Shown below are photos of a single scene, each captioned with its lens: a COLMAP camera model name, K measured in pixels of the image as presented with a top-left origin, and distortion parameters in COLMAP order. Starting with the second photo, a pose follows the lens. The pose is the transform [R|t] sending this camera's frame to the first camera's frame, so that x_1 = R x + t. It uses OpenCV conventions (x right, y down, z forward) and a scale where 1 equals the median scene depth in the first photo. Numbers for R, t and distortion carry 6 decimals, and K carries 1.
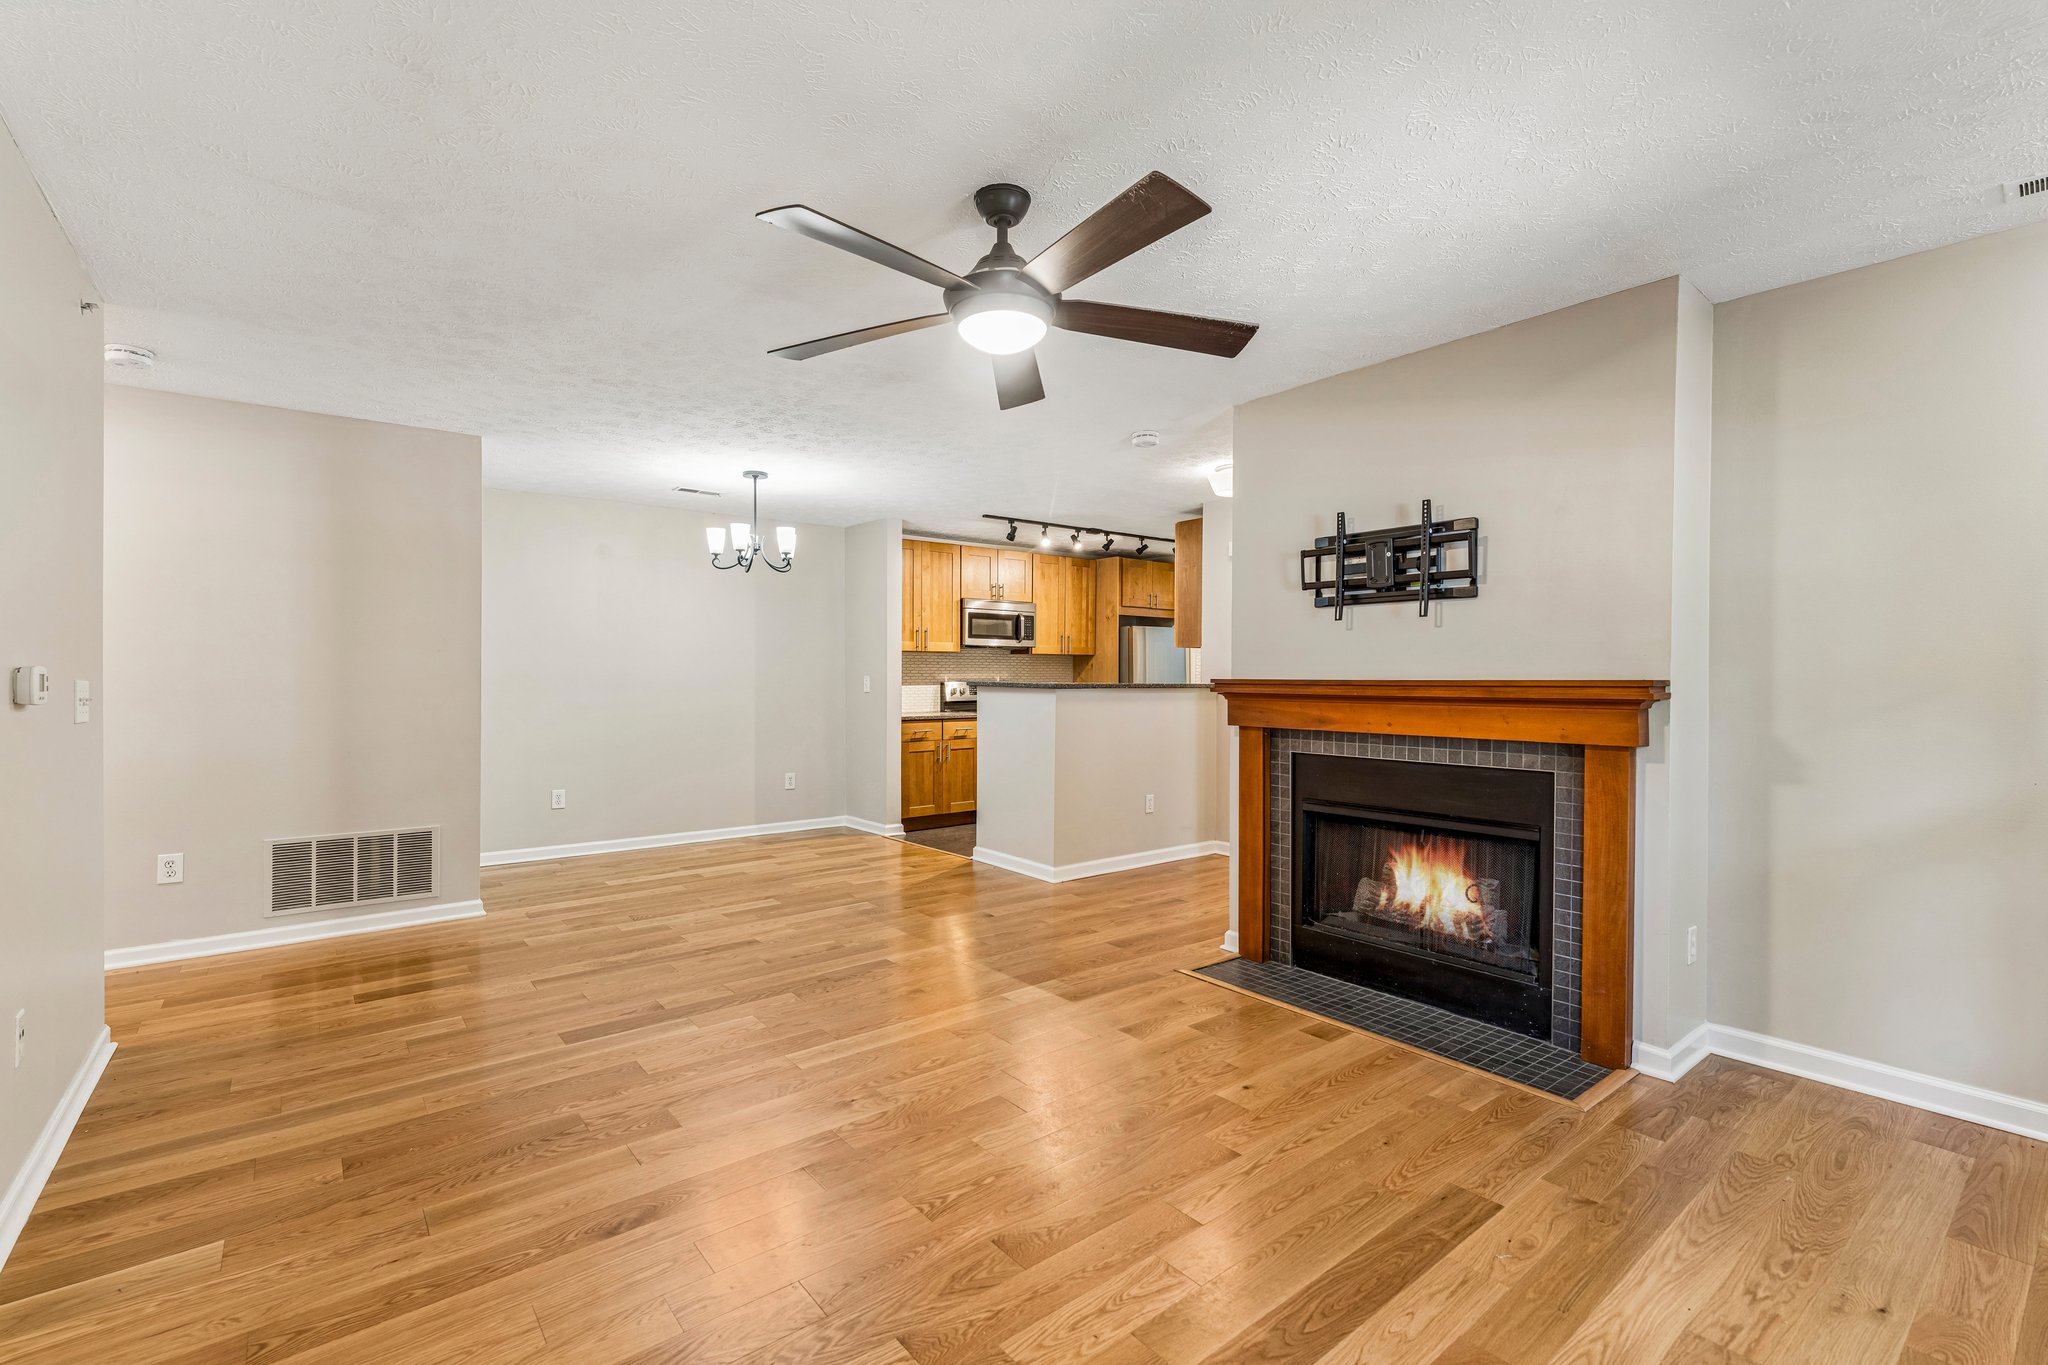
lens RADIAL K [[926.0, 0, 1077.9], [0, 926.0, 682.0], [0, 0, 1]] dist [-0.000432, -0.000092]
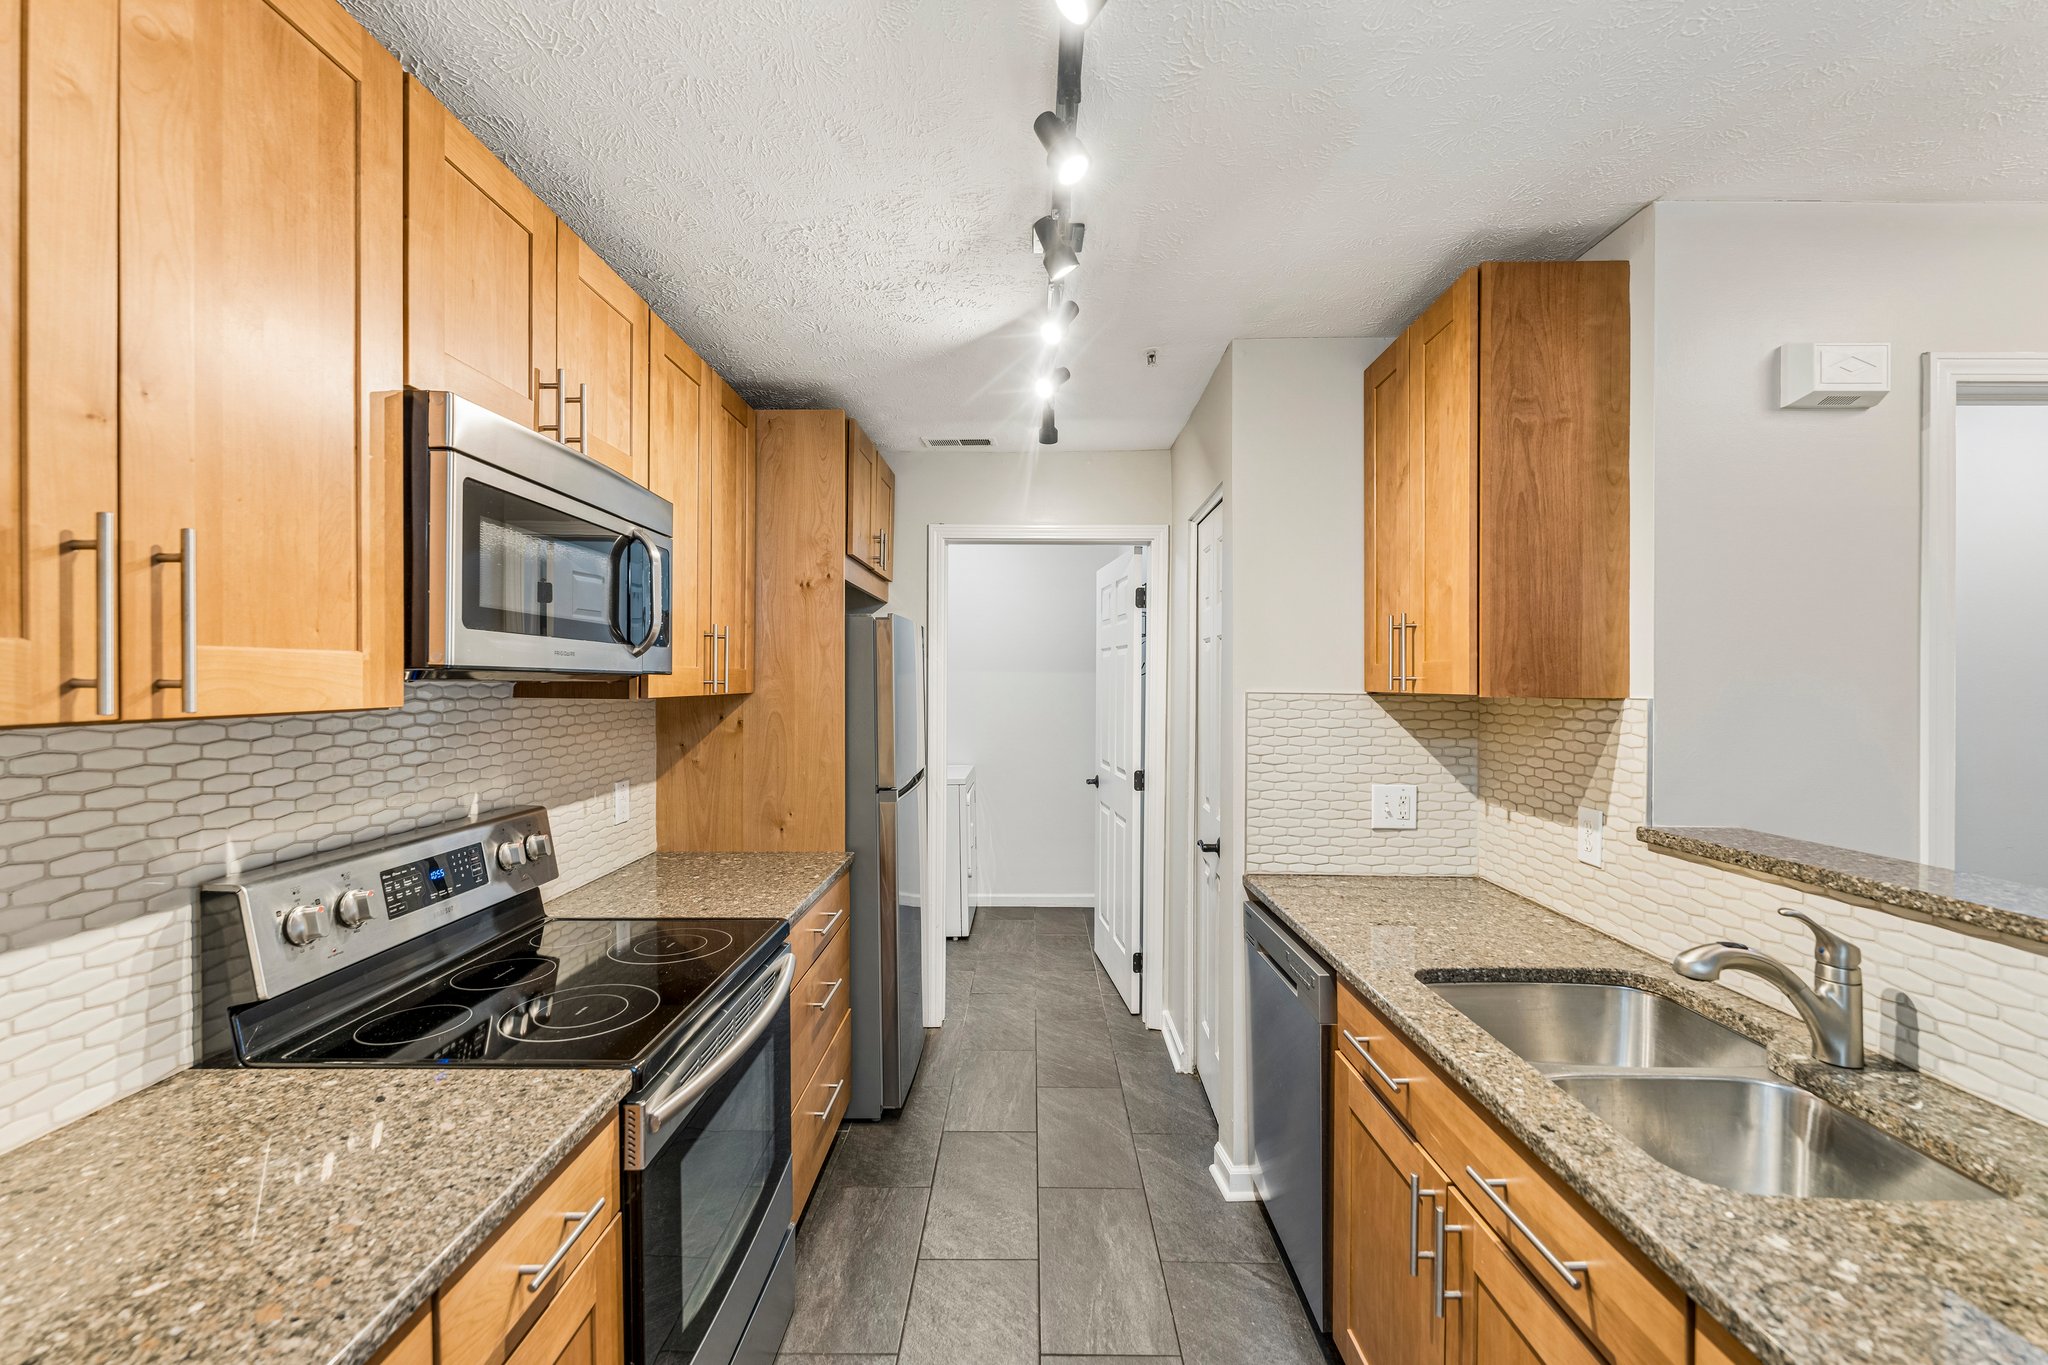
lens RADIAL K [[851.4, 0, 1017.1], [0, 851.4, 681.9], [0, 0, 1]] dist [-0.001157, -0.000180]
pose [[0.662257, -0.001695, 0.749275, -0.281029], [0.004765, 0.999987, -0.001949, -0.060640], [-0.749262, 0.004861, 0.662256, 1.360106]]
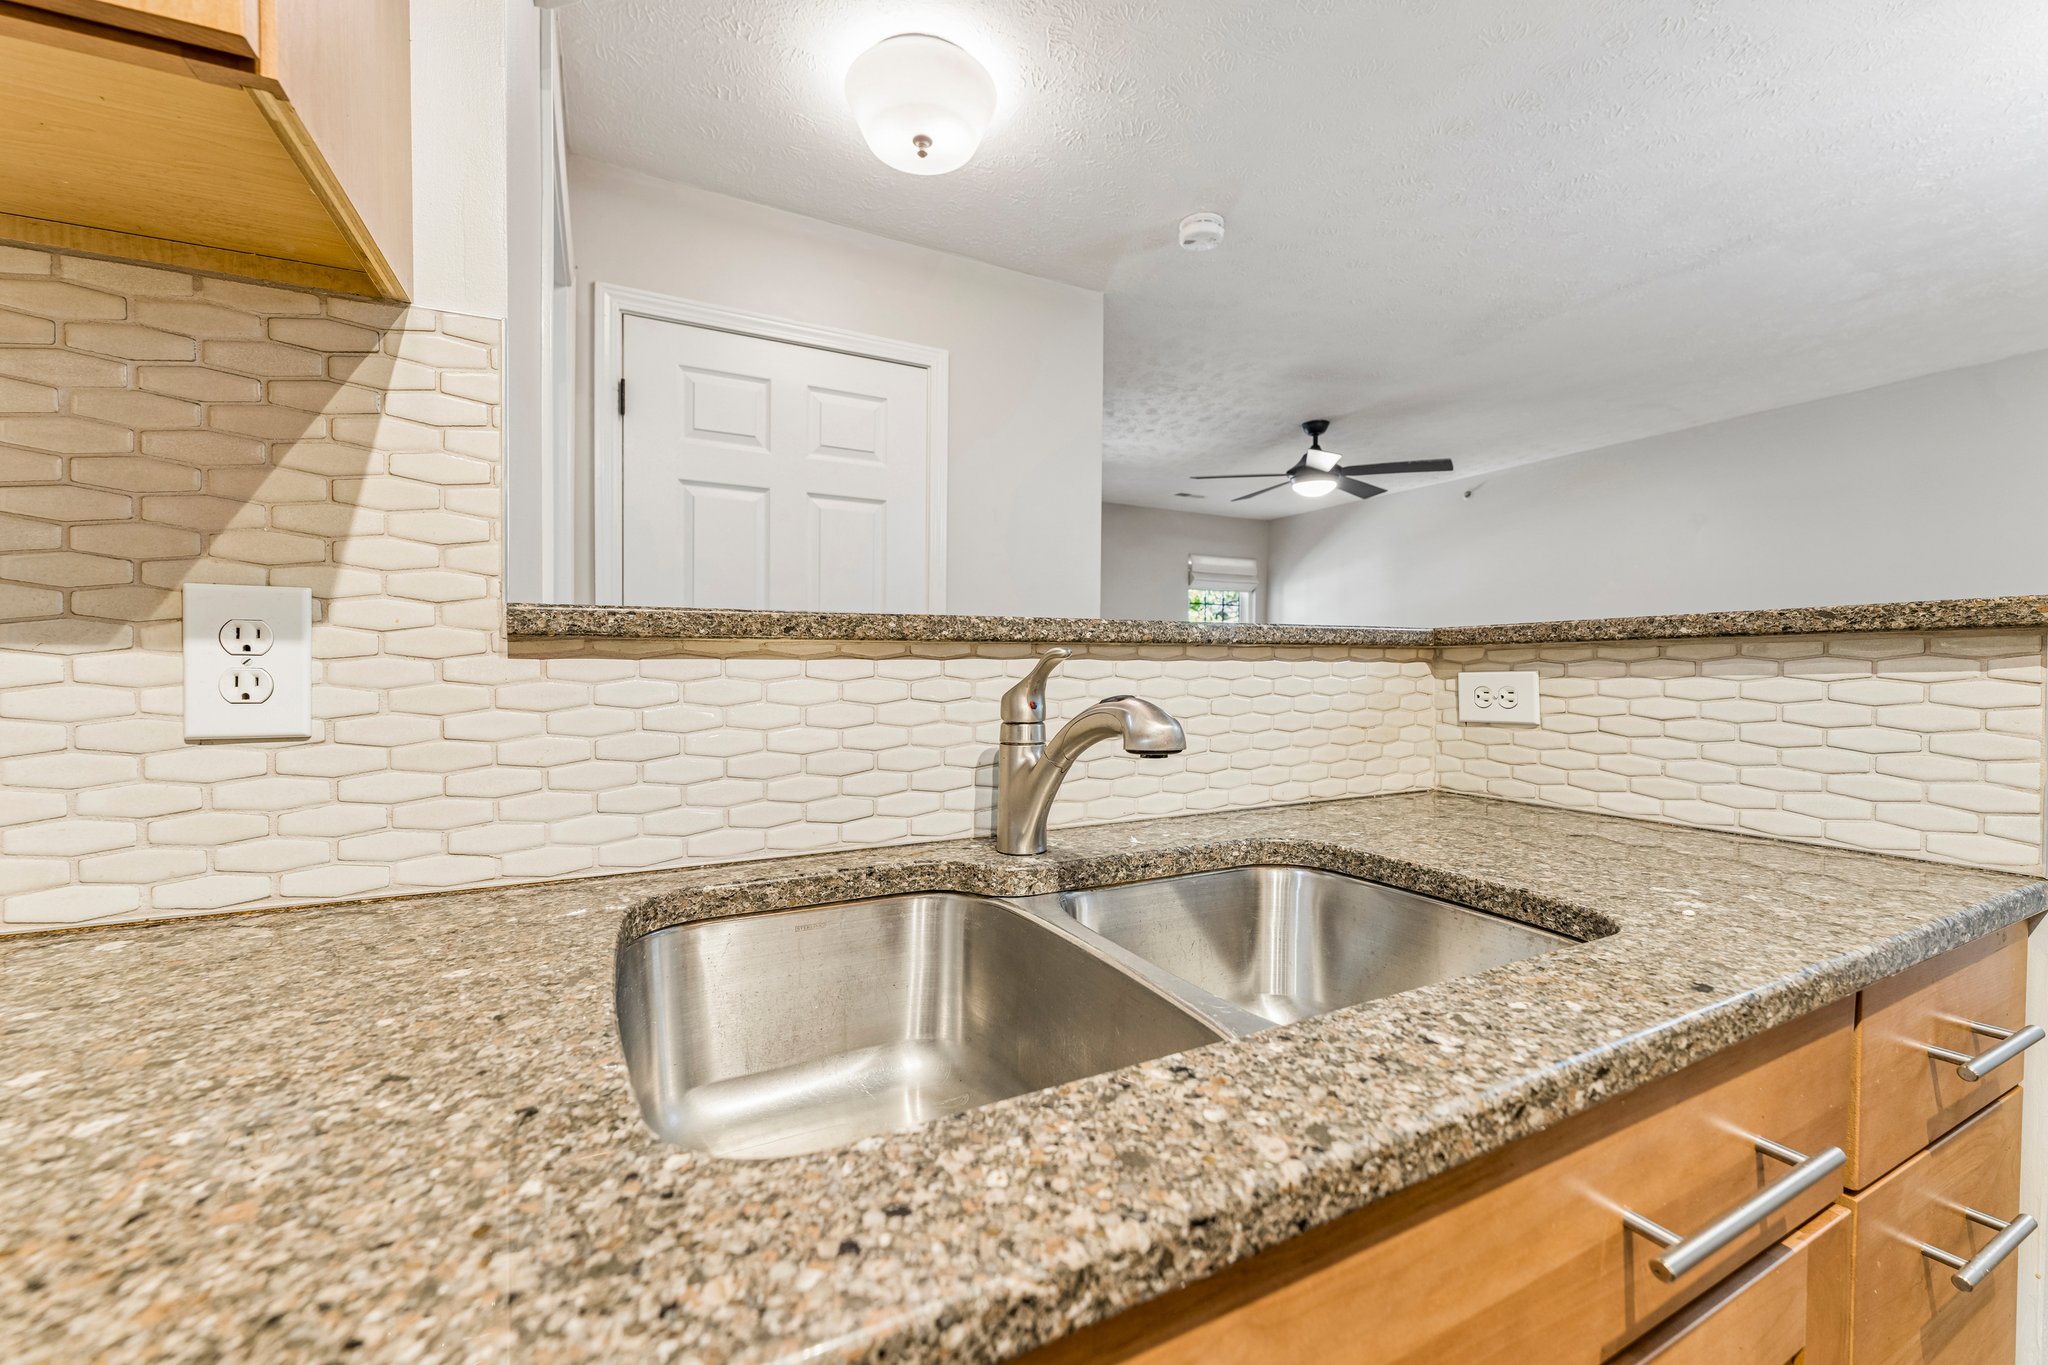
lens RADIAL K [[814.6, 0, 1023.1], [0, 814.6, 685.6], [0, 0, 1]] dist [-0.000701, 0.000194]
pose [[-0.971875, -0.011719, 0.235208, 0.032630], [-0.004197, 0.999464, 0.032455, 0.010899], [-0.235462, 0.030555, -0.971403, 1.526280]]
